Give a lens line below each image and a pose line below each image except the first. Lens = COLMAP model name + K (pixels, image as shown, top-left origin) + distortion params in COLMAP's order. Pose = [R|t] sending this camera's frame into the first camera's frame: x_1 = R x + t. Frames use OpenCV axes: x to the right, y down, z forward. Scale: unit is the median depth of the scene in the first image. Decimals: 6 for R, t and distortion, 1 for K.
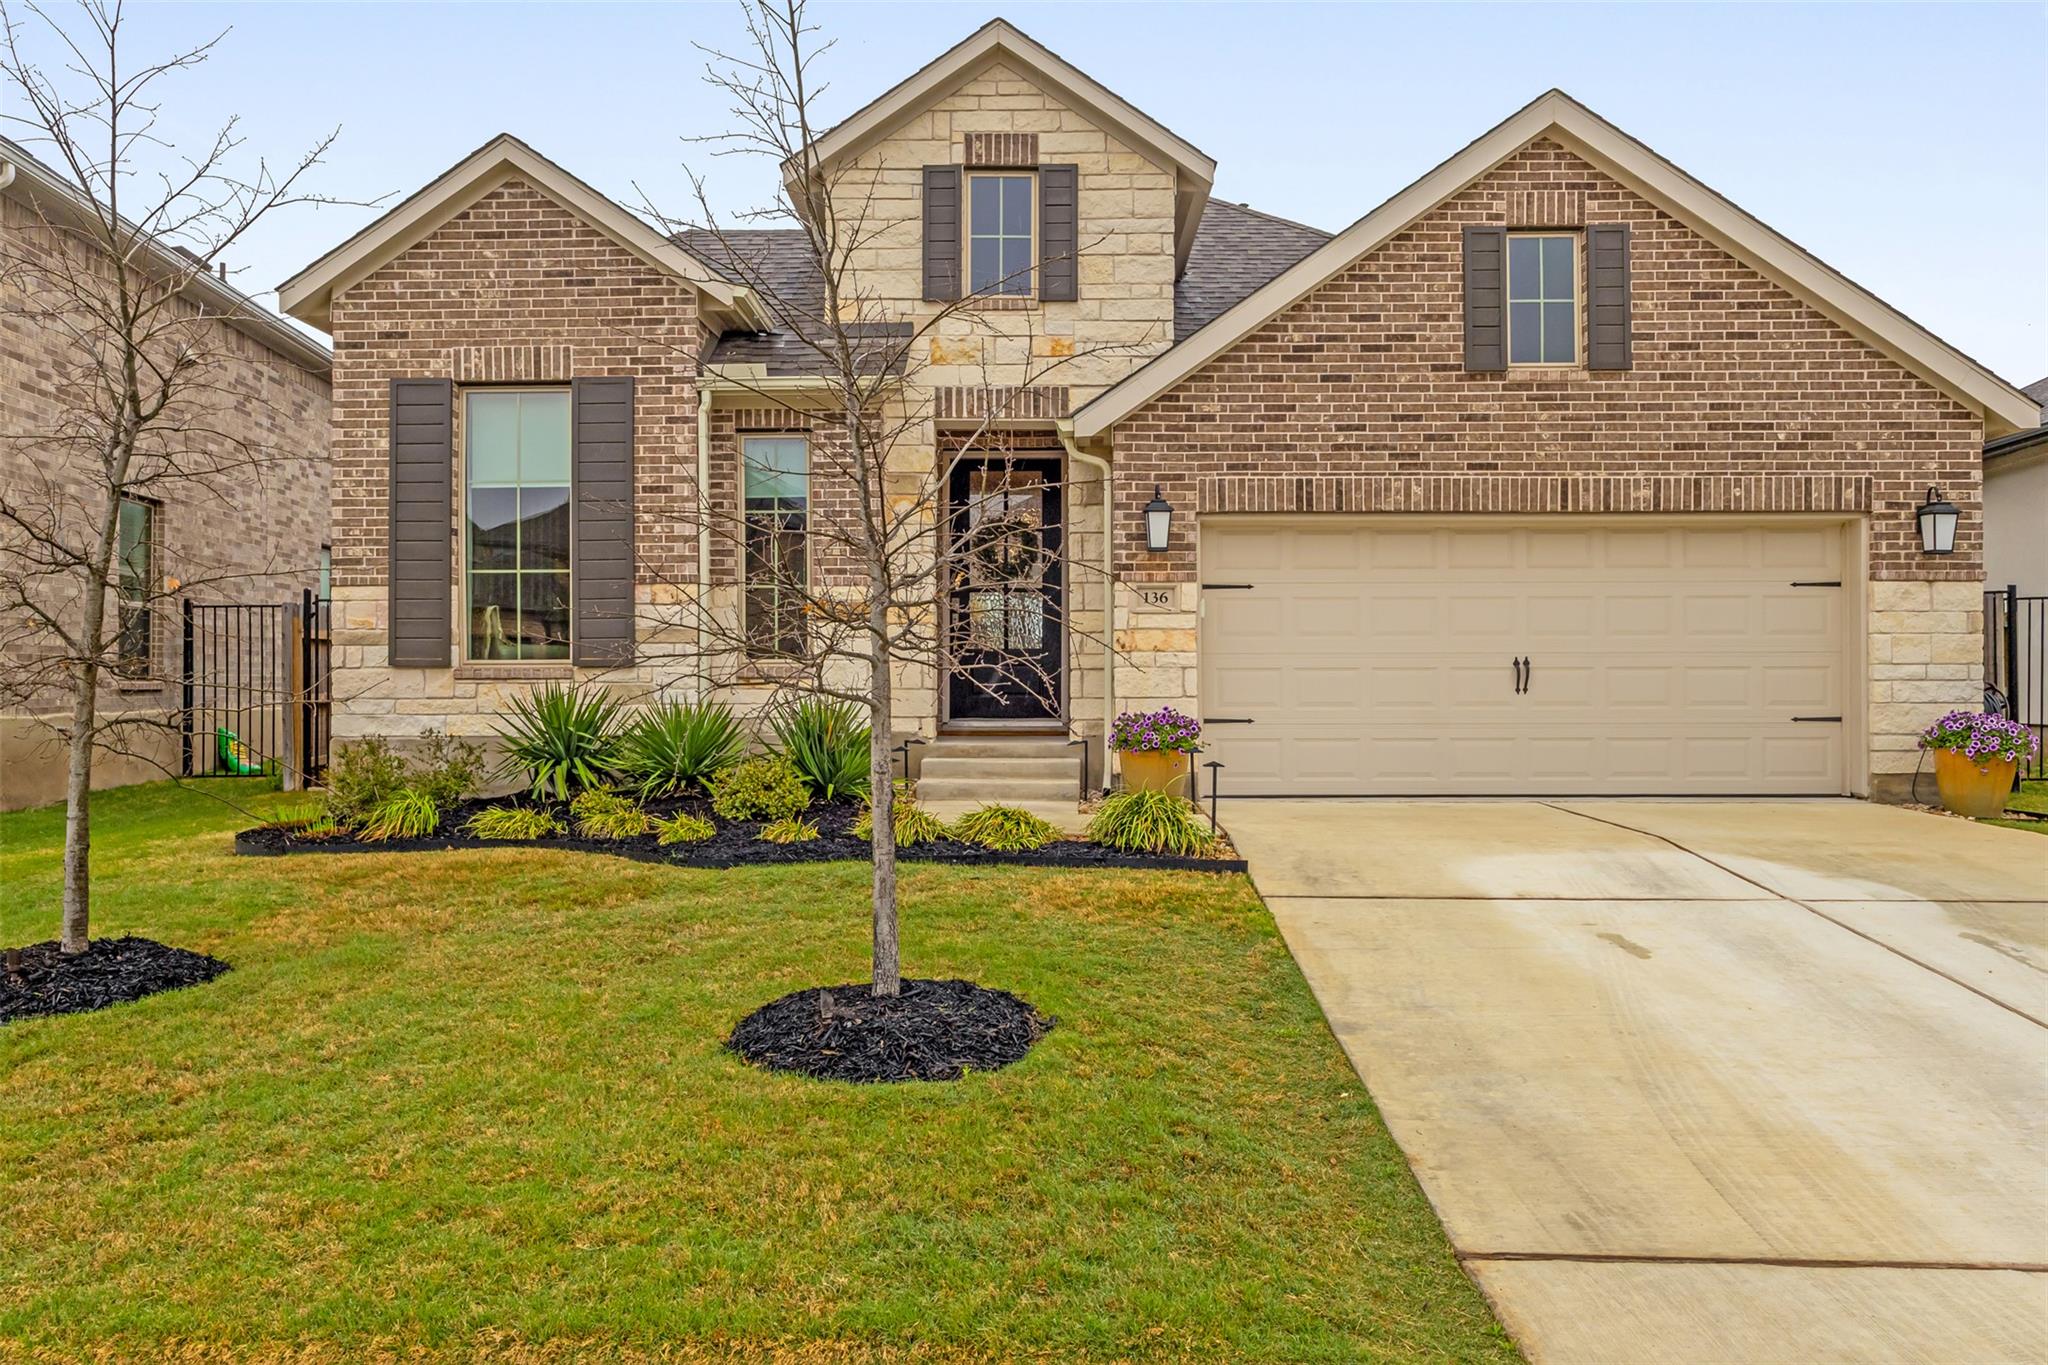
lens RADIAL K [[1479.2, 0, 1024.1], [0, 1479.2, 686.6], [0, 0, 1]] dist [-0.003408, -0.000376]
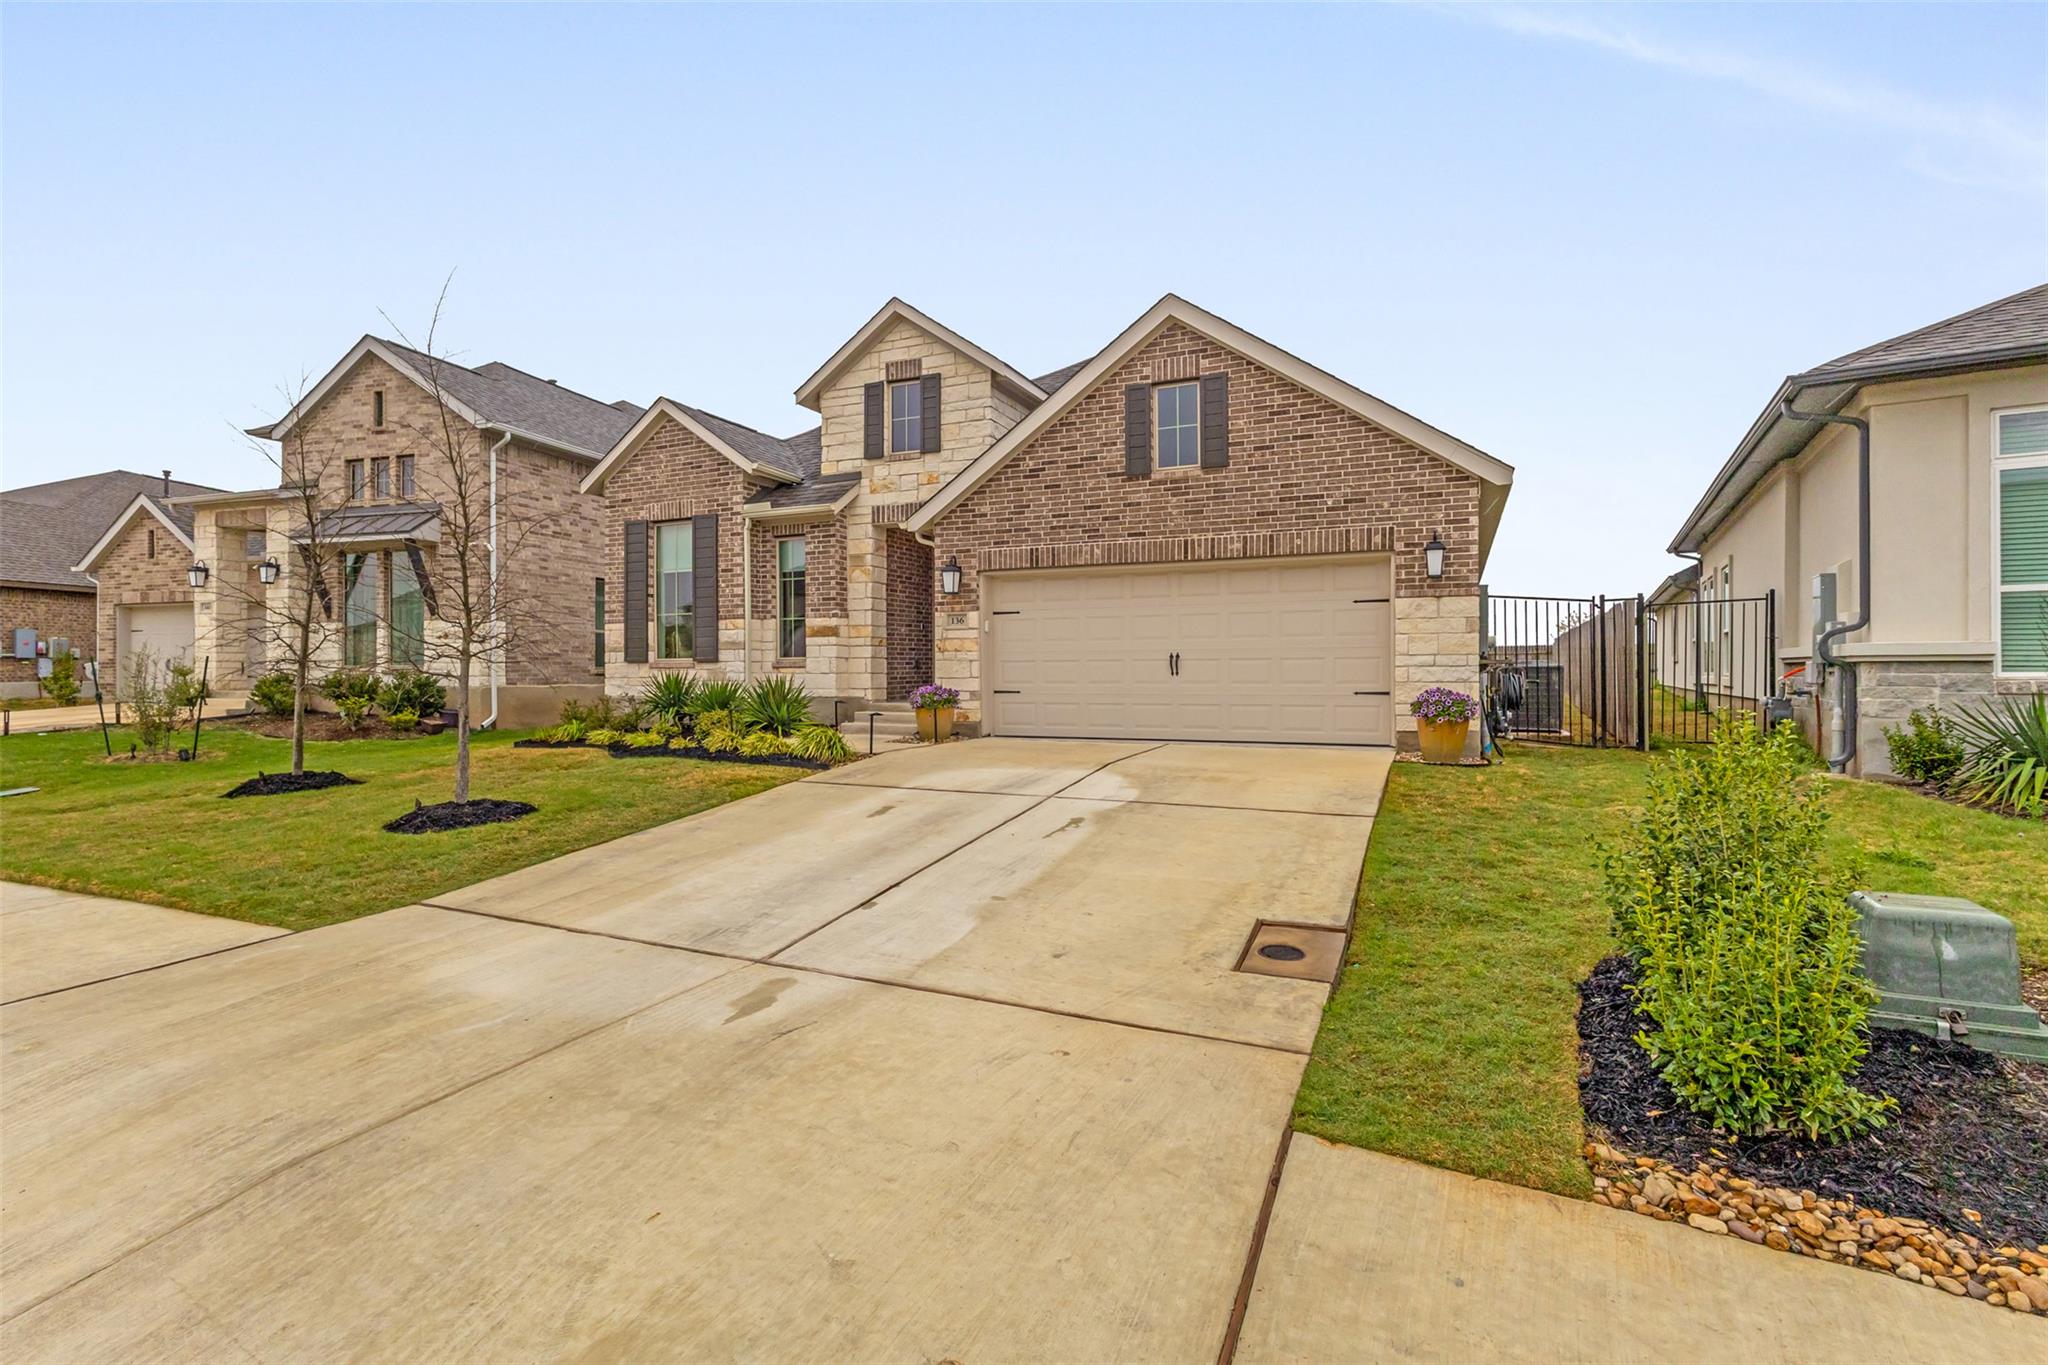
lens RADIAL K [[990.8, 0, 1022.9], [0, 990.8, 676.9], [0, 0, 1]] dist [0.002112, 0.000041]
pose [[0.915633, 0.000465, -0.402016, 0.629087], [0.000296, 0.999998, 0.001831, 0.003884], [0.402016, -0.001795, 0.915631, -0.035124]]
